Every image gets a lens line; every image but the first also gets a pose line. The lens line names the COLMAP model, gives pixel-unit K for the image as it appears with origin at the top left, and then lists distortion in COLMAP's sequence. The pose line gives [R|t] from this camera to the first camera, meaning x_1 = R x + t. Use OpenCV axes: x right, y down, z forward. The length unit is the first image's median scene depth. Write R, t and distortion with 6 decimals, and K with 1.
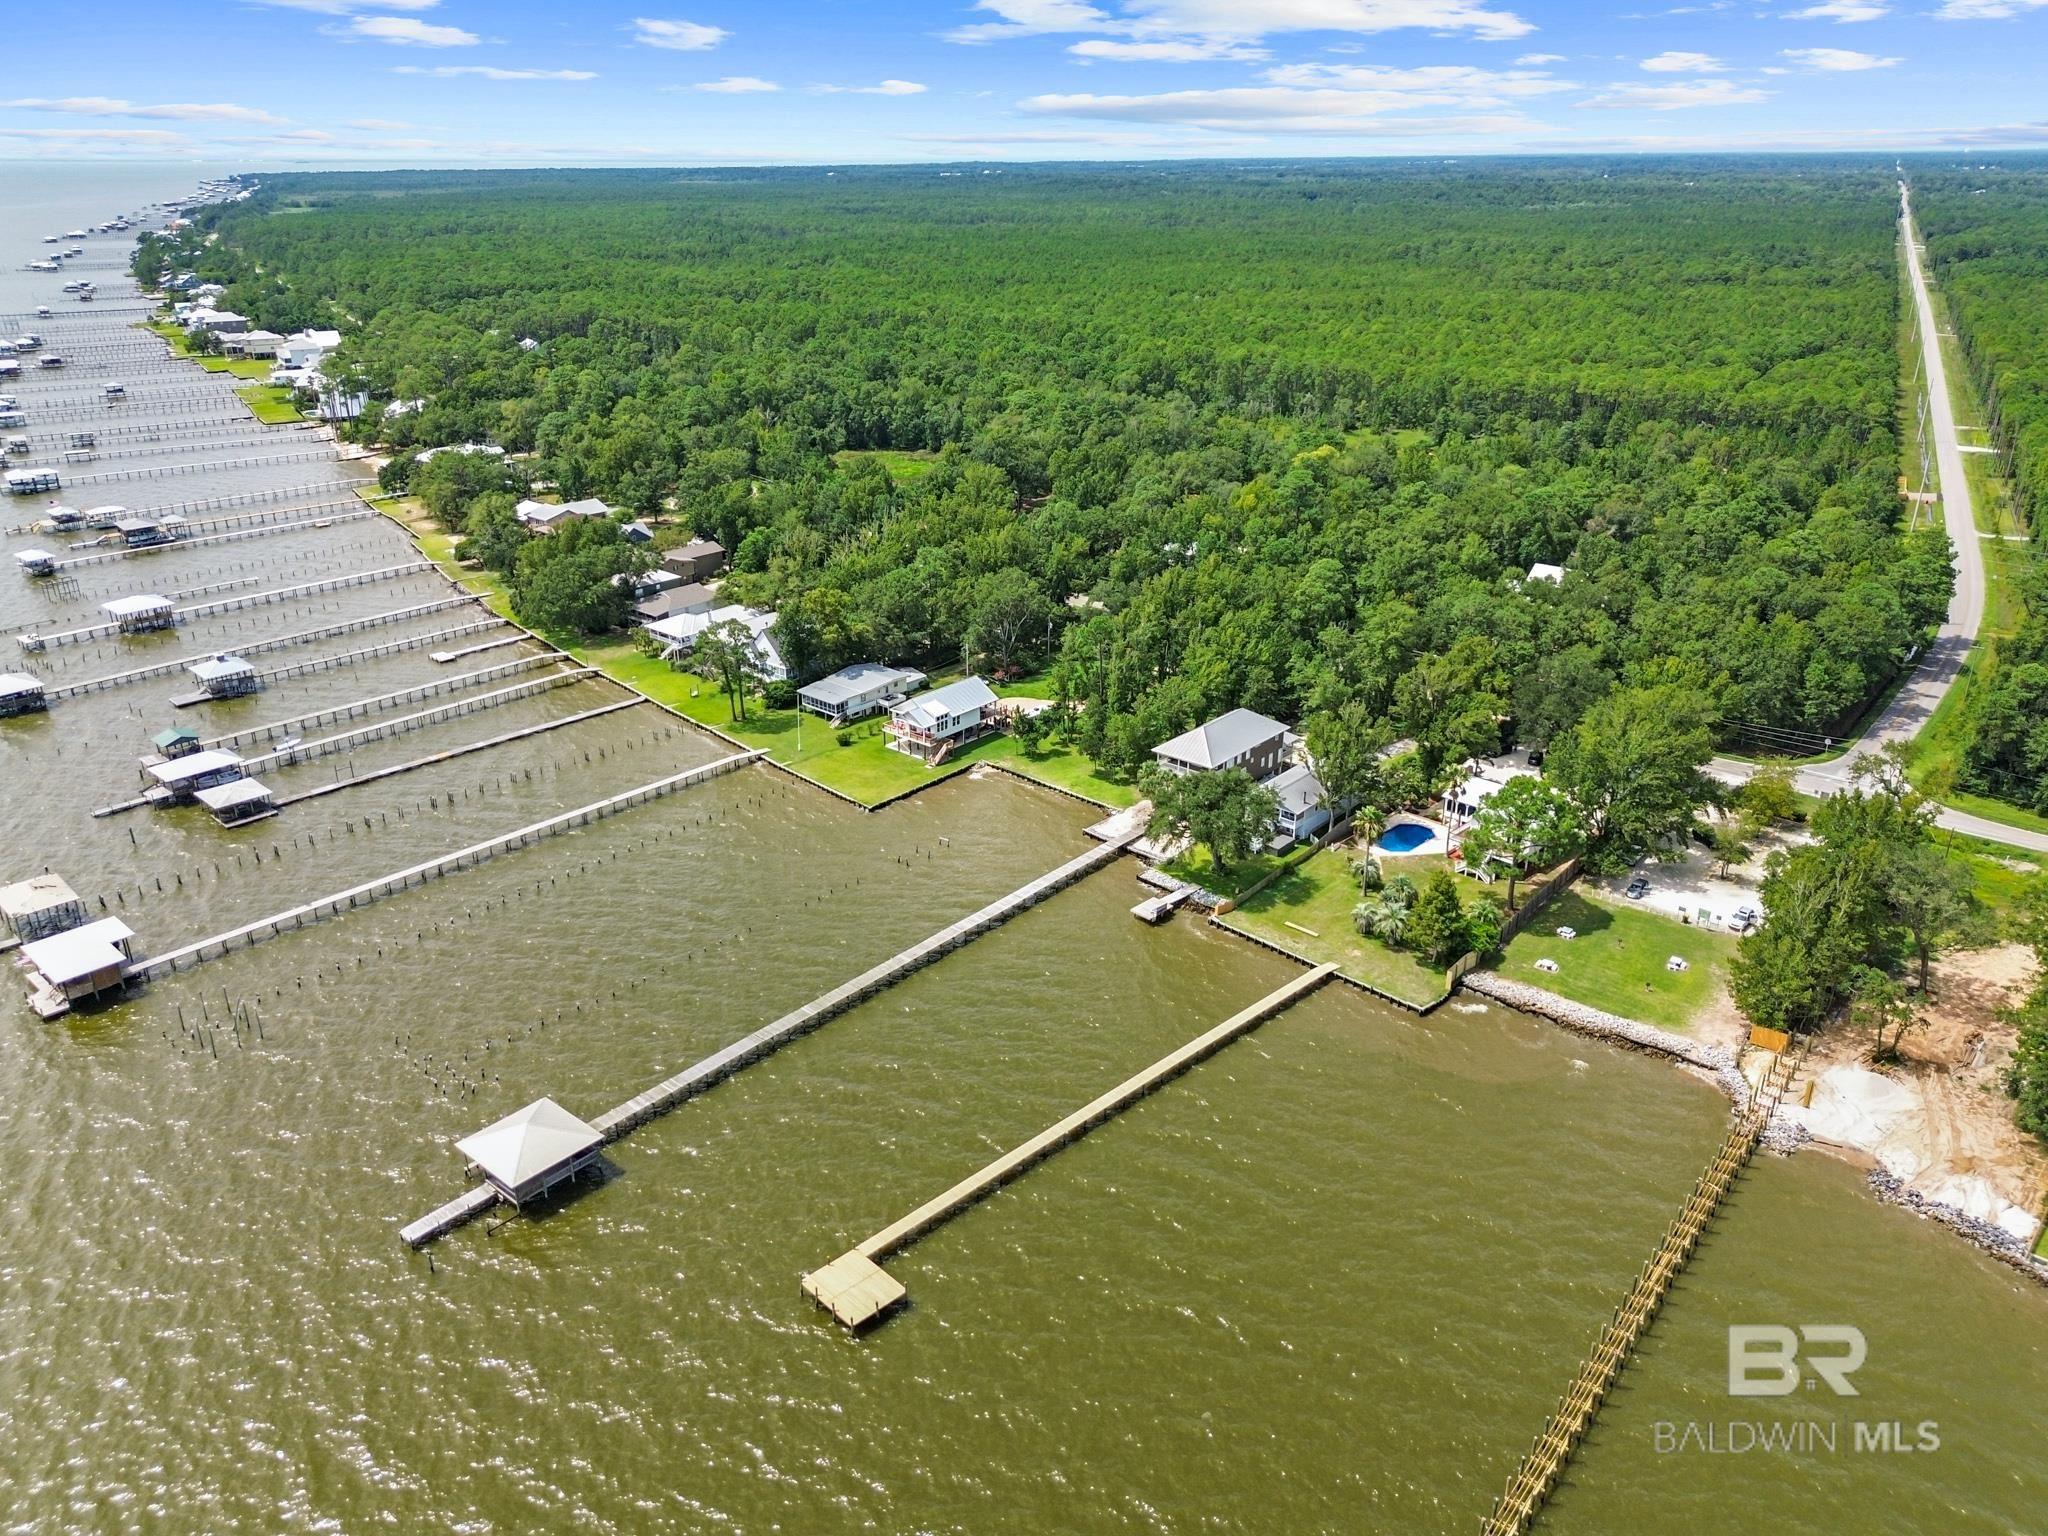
lens RADIAL K [[1437.7, 0, 1031.1], [0, 1437.7, 764.7], [0, 0, 1]] dist [0.056658, -0.054388]
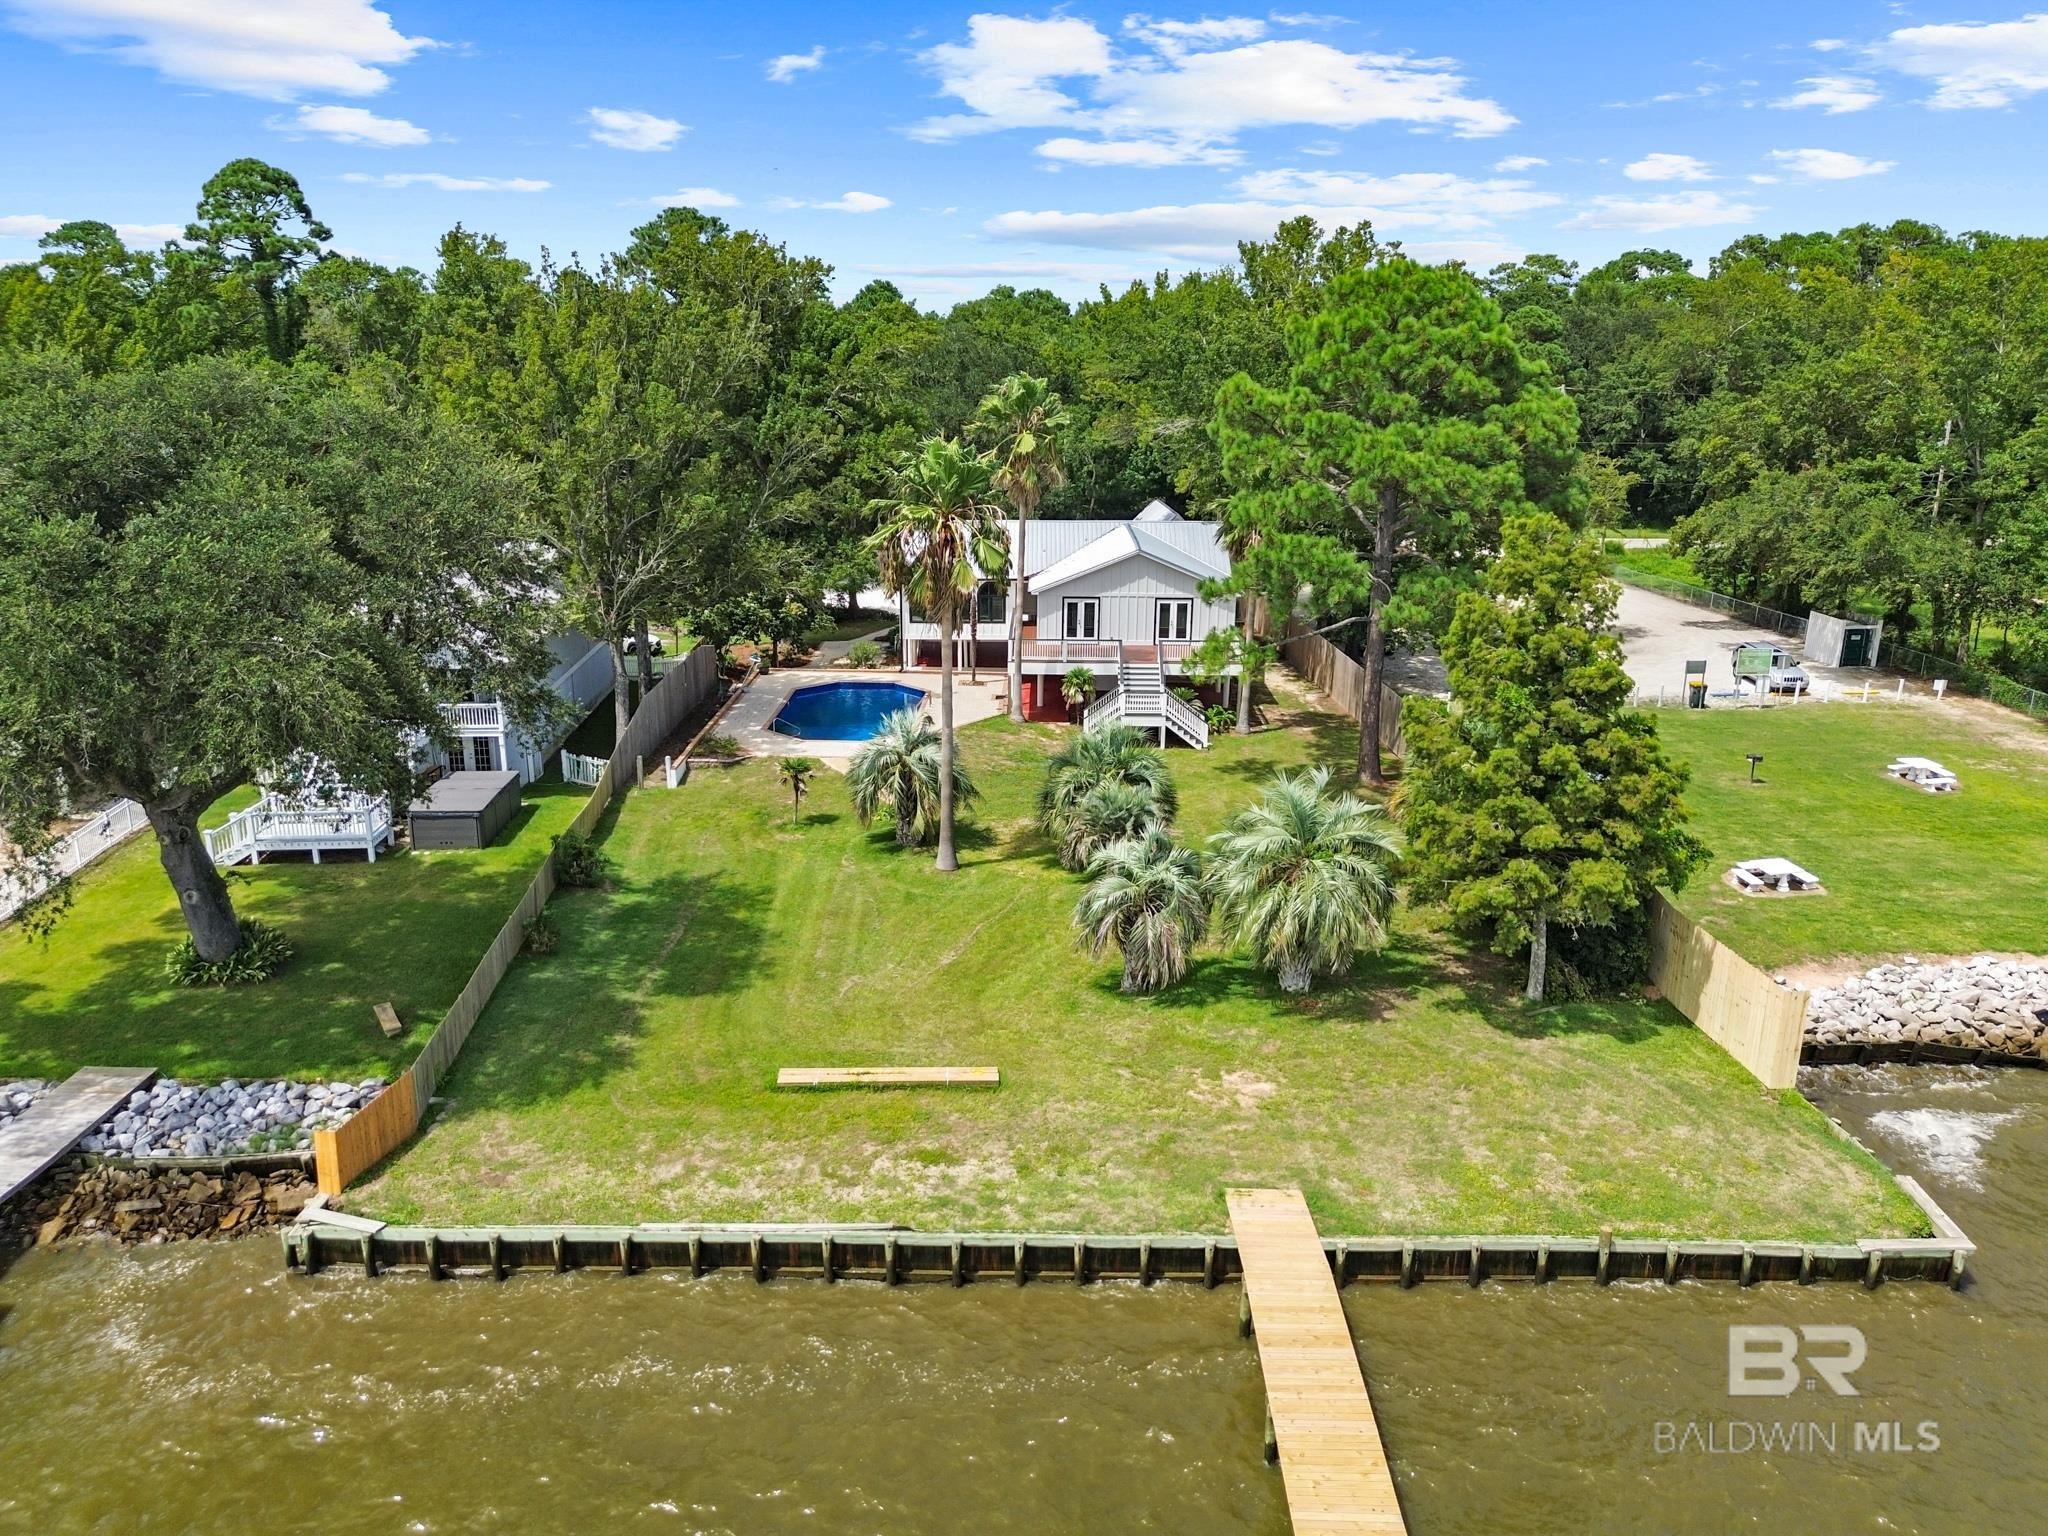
lens RADIAL K [[1437.7, 0, 1006.9], [0, 1437.7, 755.3], [0, 0, 1]] dist [0.056658, -0.054388]
pose [[0.713608, -0.179401, 0.677185, 0.066236], [0.261731, 0.964930, -0.020177, 0.063879], [-0.649816, 0.191639, 0.735536, 0.651413]]
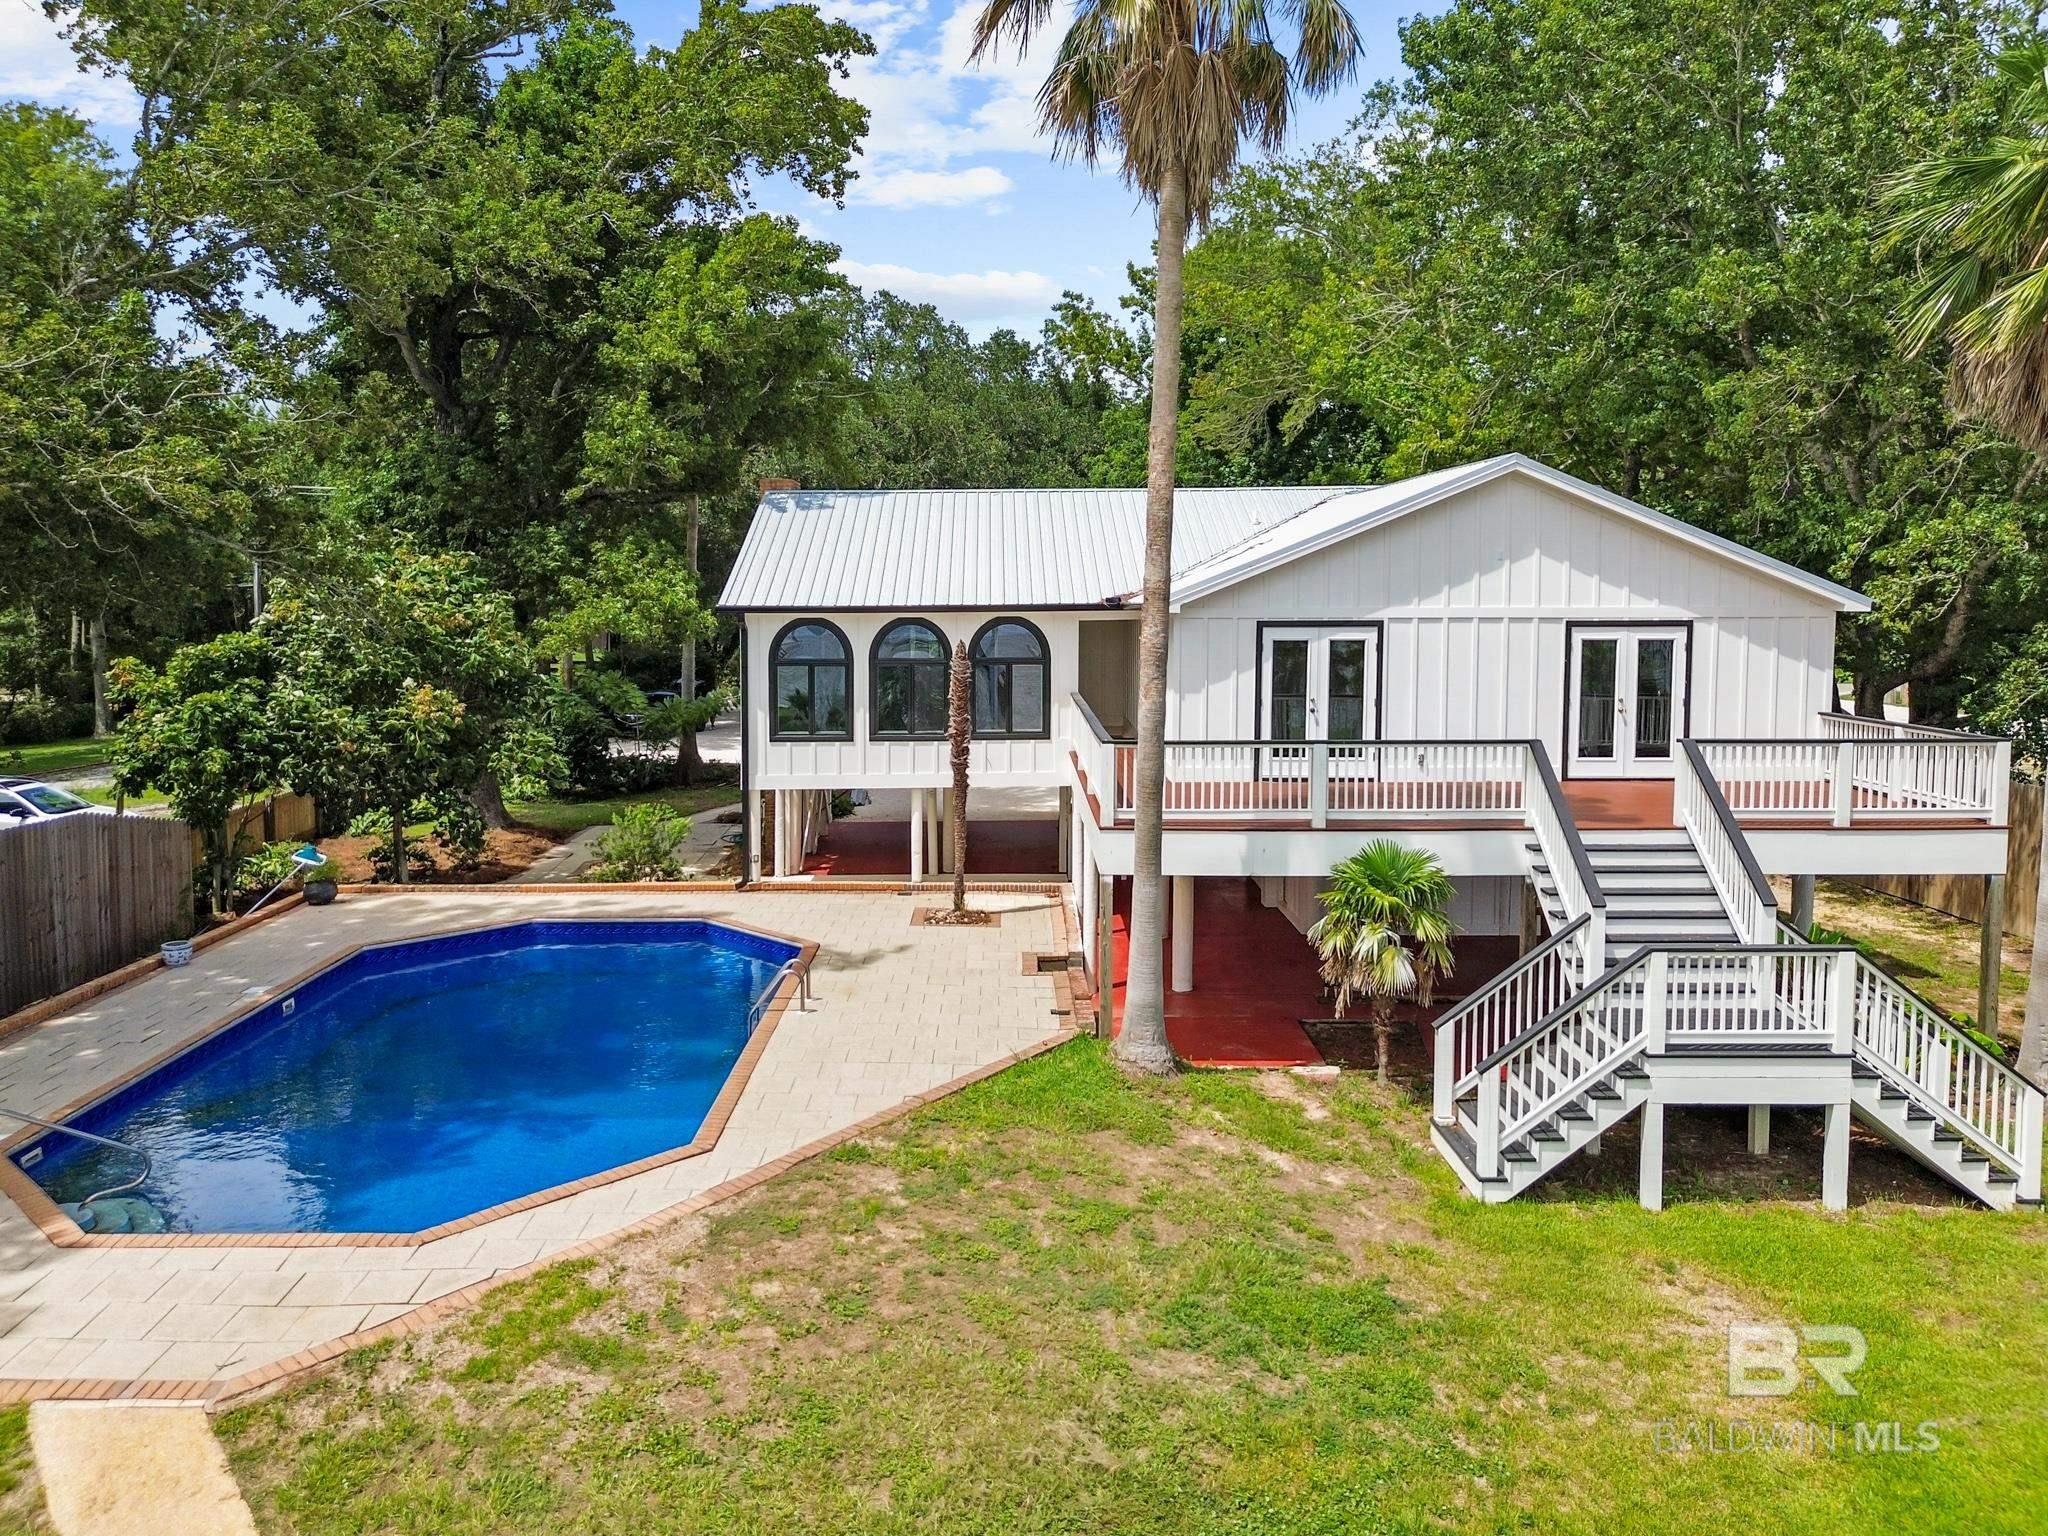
lens RADIAL K [[1437.7, 0, 984.0], [0, 1437.7, 613.9], [0, 0, 1]] dist [0.056658, -0.054388]
pose [[0.707603, -0.005918, 0.706585, 0.190241], [0.277239, 0.922109, -0.269914, 0.050226], [-0.649951, 0.386885, 0.654128, 0.790382]]
